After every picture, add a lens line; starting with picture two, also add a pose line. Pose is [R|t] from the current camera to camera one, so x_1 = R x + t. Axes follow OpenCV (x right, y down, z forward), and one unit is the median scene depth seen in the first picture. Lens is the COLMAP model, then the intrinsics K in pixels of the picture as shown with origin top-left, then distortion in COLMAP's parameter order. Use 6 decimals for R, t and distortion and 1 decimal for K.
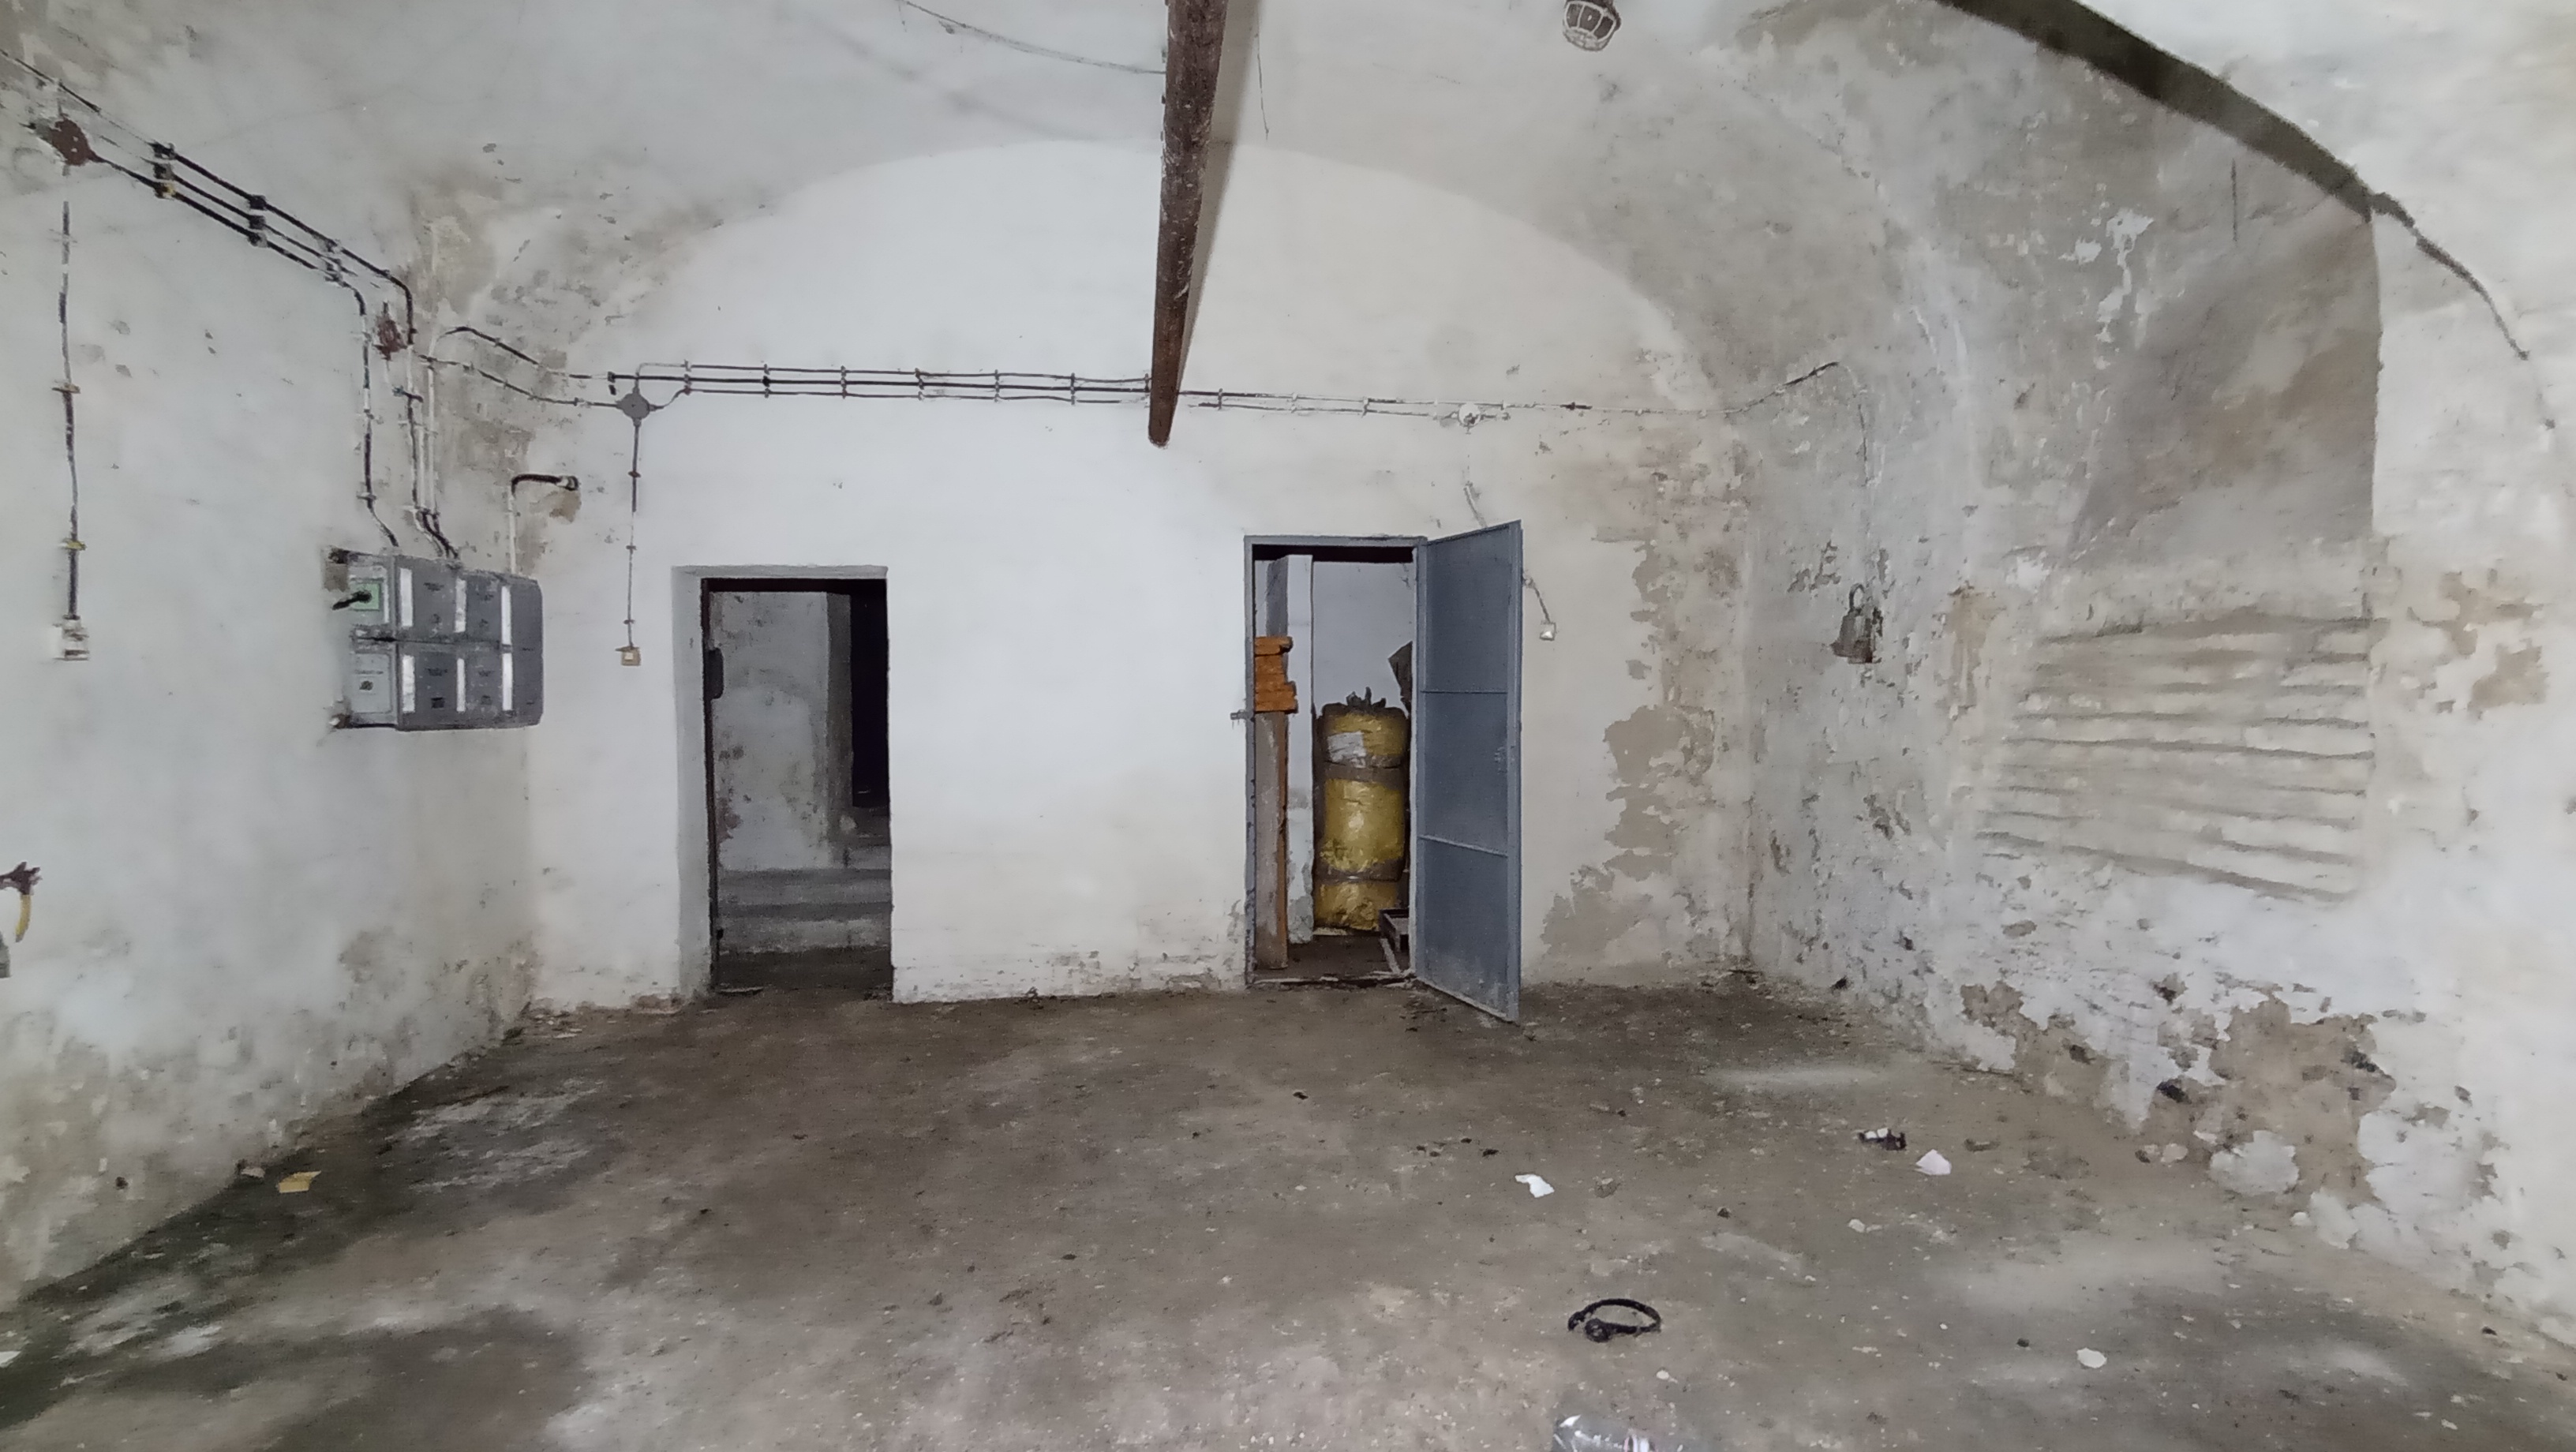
lens RADIAL K [[1161.6, 0, 1294.1], [0, 1161.6, 739.5], [0, 0, 1]] dist [-0.039527, 0.035743]
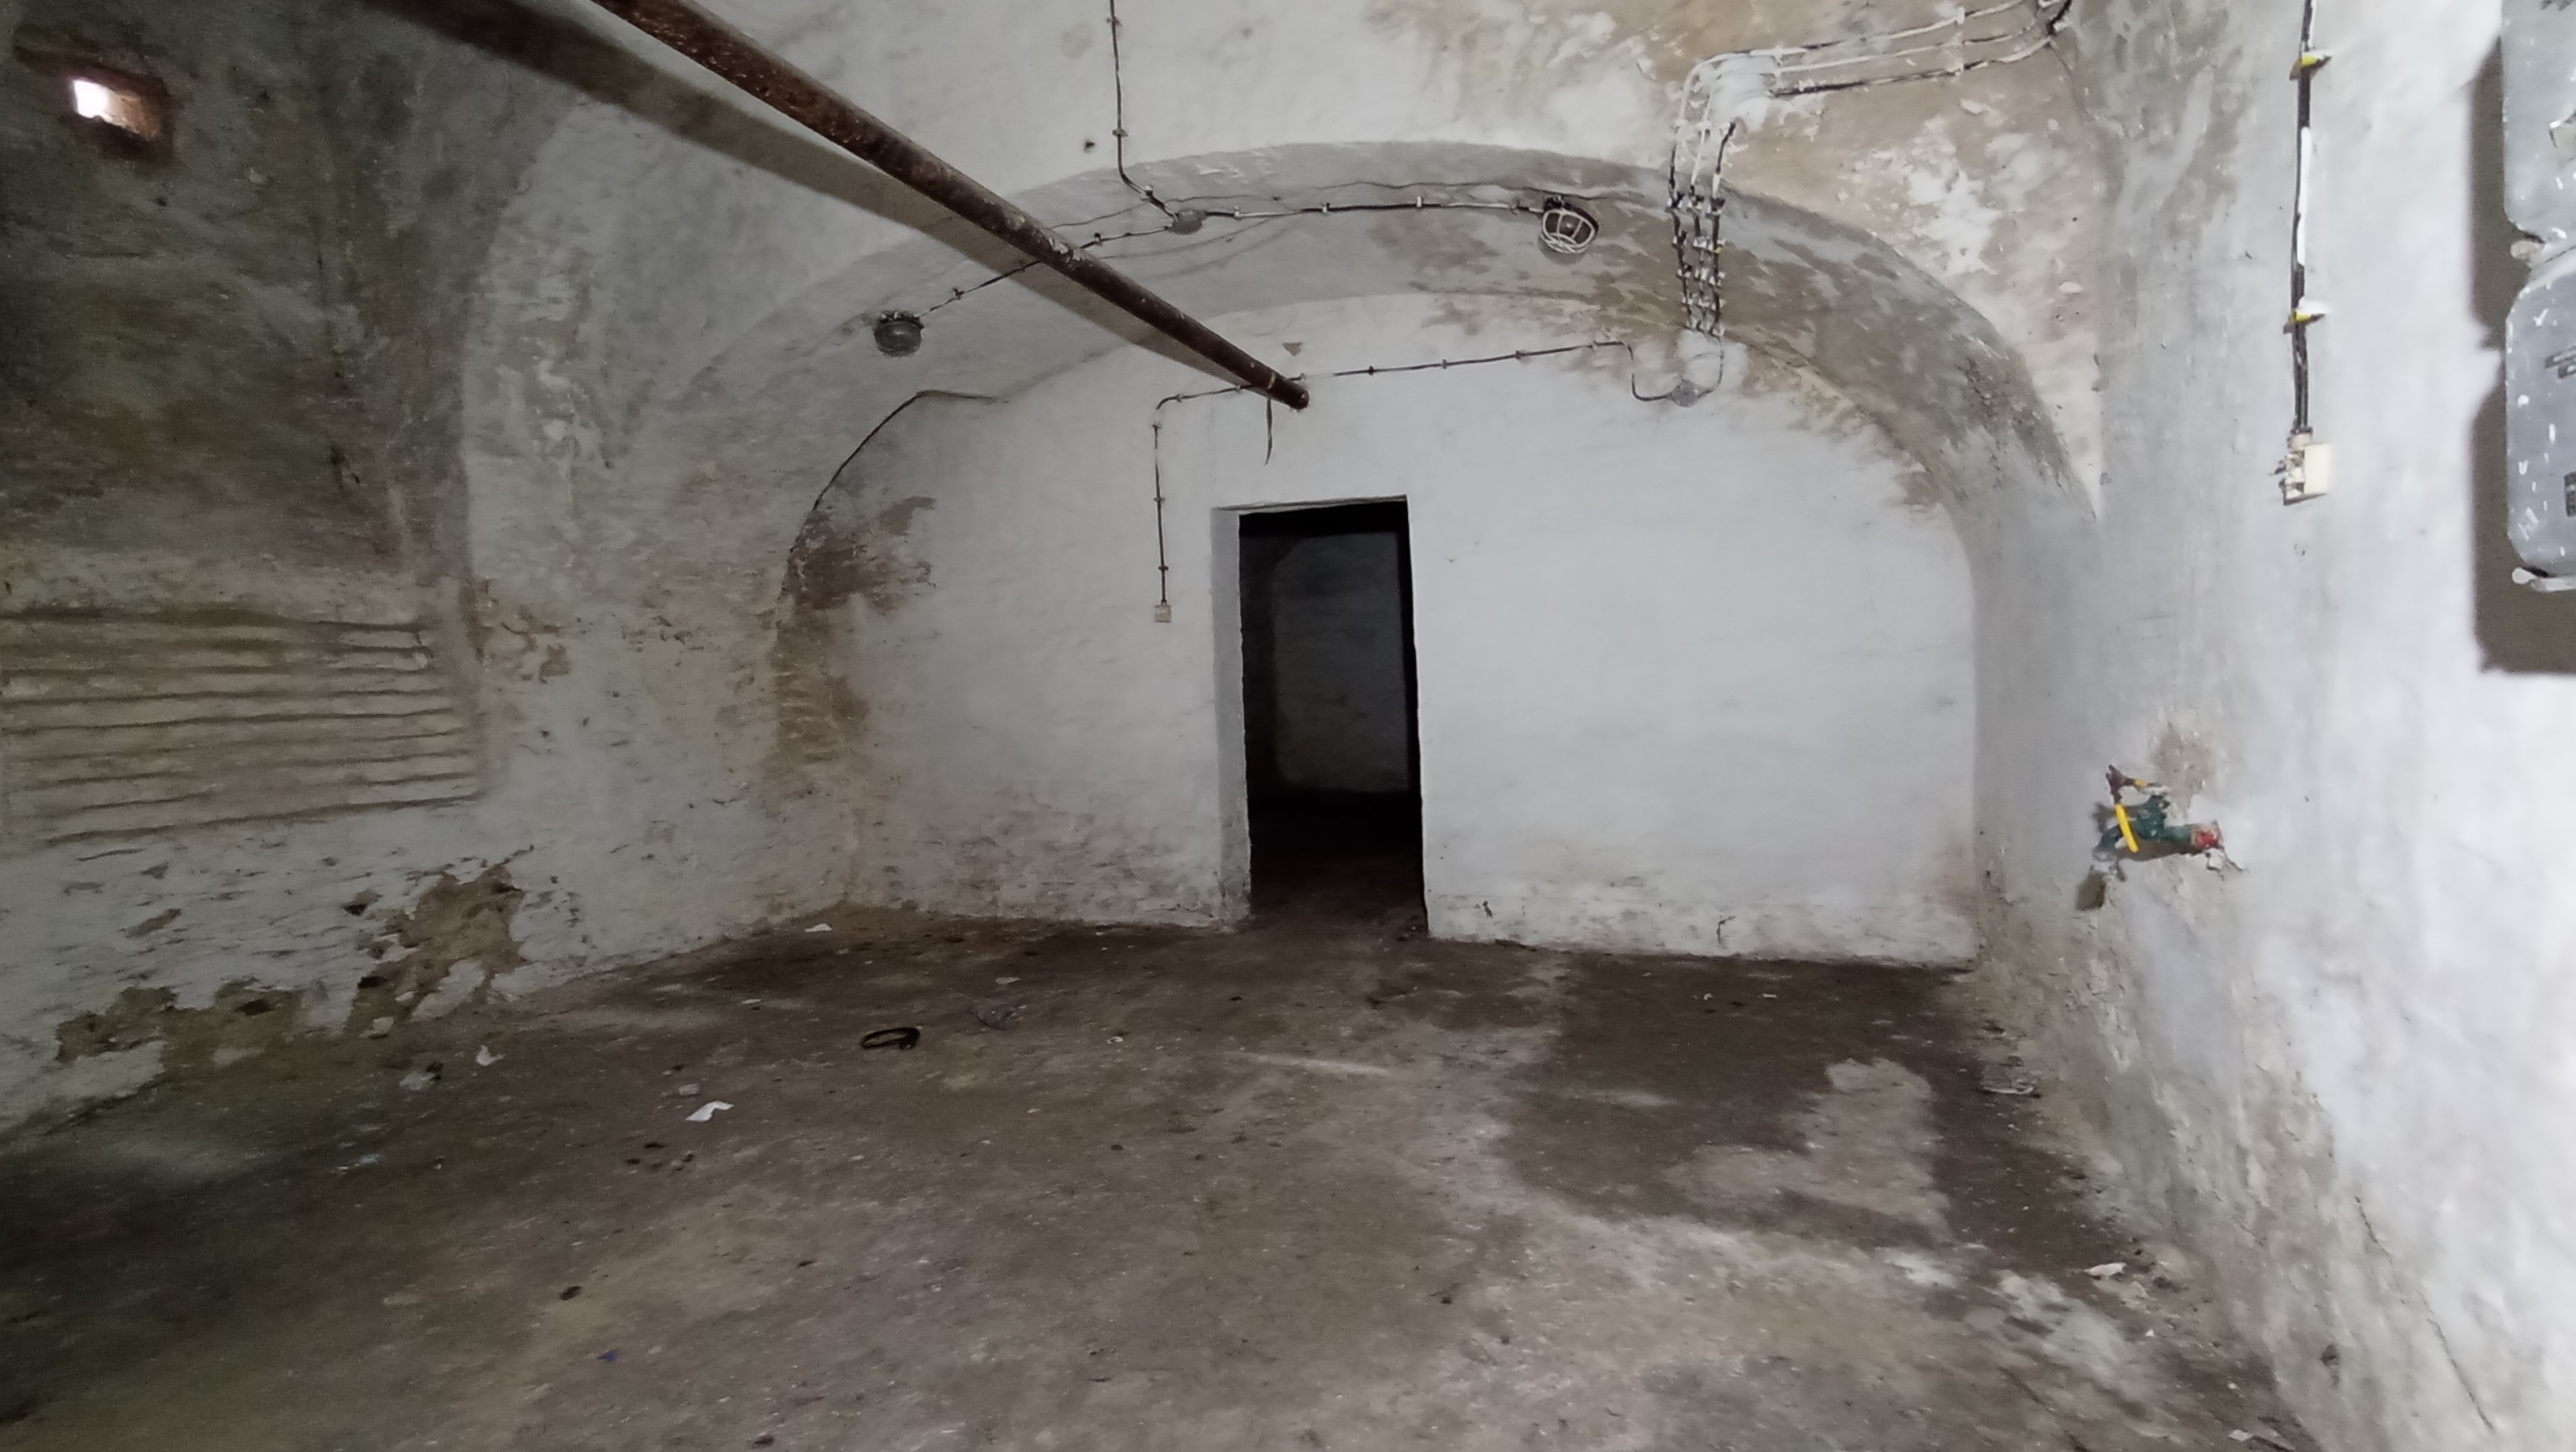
lens RADIAL K [[1161.6, 0, 1294.1], [0, 1161.6, 739.5], [0, 0, 1]] dist [-0.039527, 0.035743]
pose [[-0.879109, 0.008265, 0.476548, -0.820201], [0.059193, 0.994002, 0.091957, -0.022001], [-0.472930, 0.109049, -0.874326, 1.732251]]
